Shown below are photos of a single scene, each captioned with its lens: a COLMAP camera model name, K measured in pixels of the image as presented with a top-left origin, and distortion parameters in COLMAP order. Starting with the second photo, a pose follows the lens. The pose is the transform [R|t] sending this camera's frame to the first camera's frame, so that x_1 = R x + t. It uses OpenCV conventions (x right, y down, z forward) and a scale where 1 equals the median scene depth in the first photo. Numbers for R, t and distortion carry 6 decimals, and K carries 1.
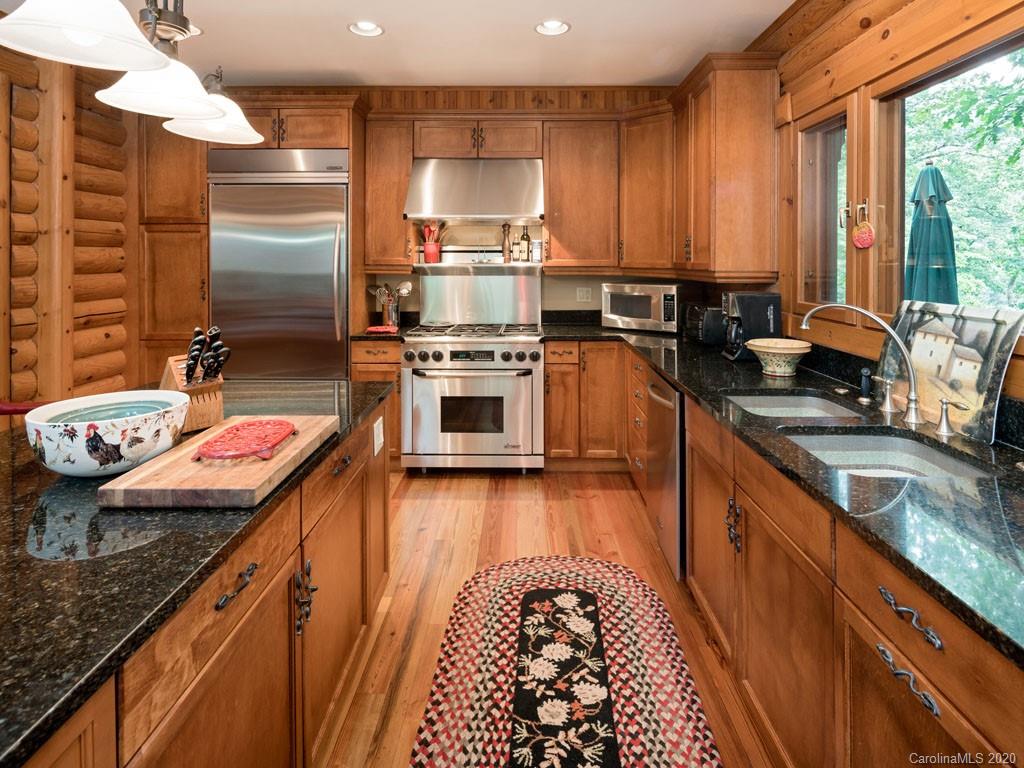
lens RADIAL K [[555.6, 0, 511.6], [0, 555.6, 261.4], [0, 0, 1]] dist [0.002696, -0.000610]
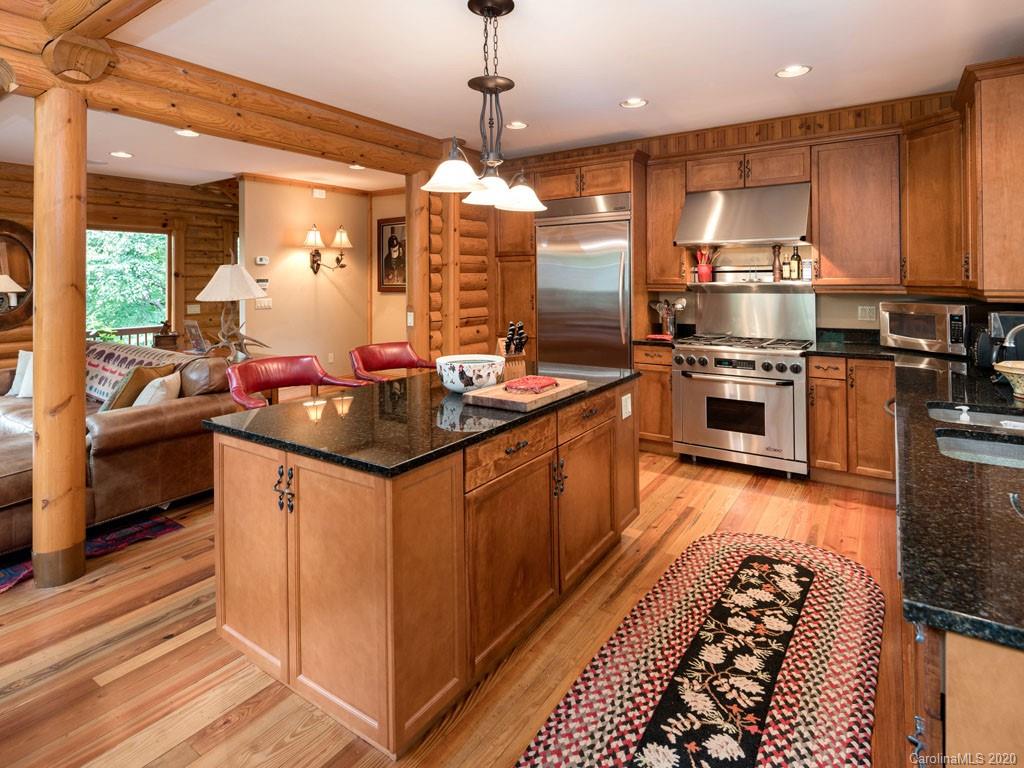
lens RADIAL K [[555.6, 0, 511.6], [0, 555.6, 261.4], [0, 0, 1]] dist [0.002696, -0.000610]
pose [[0.833548, -0.025516, -0.551858, 0.191778], [0.007988, 0.999385, -0.034142, -0.004639], [0.552389, 0.024051, 0.833239, -0.216291]]
